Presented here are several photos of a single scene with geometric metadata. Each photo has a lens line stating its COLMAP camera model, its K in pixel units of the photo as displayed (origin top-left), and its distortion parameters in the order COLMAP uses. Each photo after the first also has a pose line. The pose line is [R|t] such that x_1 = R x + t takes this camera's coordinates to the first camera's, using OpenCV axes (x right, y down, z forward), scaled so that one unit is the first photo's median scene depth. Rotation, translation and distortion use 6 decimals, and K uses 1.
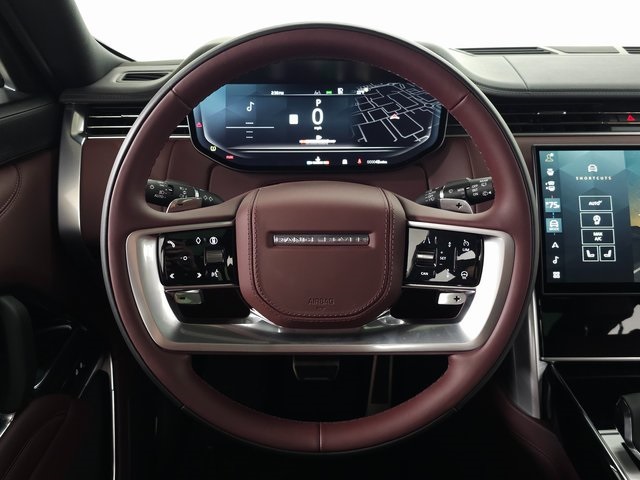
lens RADIAL K [[538.0, 0, 315.7], [0, 538.0, 237.8], [0, 0, 1]] dist [0.026866, -0.027016]
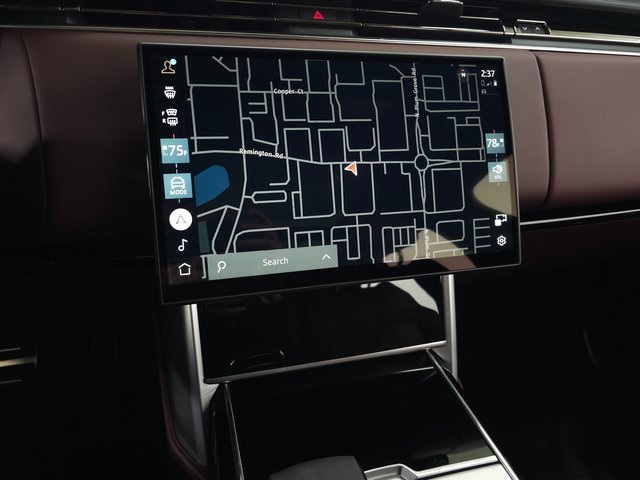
lens RADIAL K [[410.3, 0, 319.5], [0, 410.3, 236.3], [0, 0, 1]] dist [0.009801, -0.010935]
pose [[0.964545, -0.069935, 0.254483, 0.468828], [0.037747, 0.990895, 0.129240, -0.020481], [-0.261204, -0.115051, 0.958403, 0.525121]]
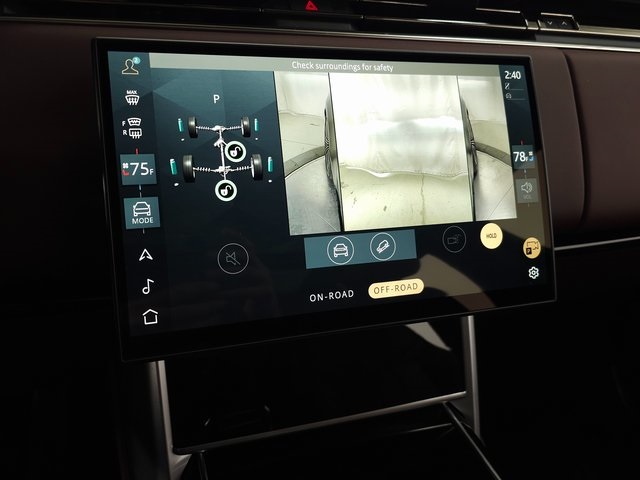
lens RADIAL K [[468.6, 0, 317.4], [0, 468.6, 241.4], [0, 0, 1]] dist [0.010420, -0.014533]
pose [[0.954957, -0.071071, 0.288106, 0.464272], [0.044262, 0.994149, 0.098528, -0.031420], [-0.293423, -0.081338, 0.952516, 0.562025]]
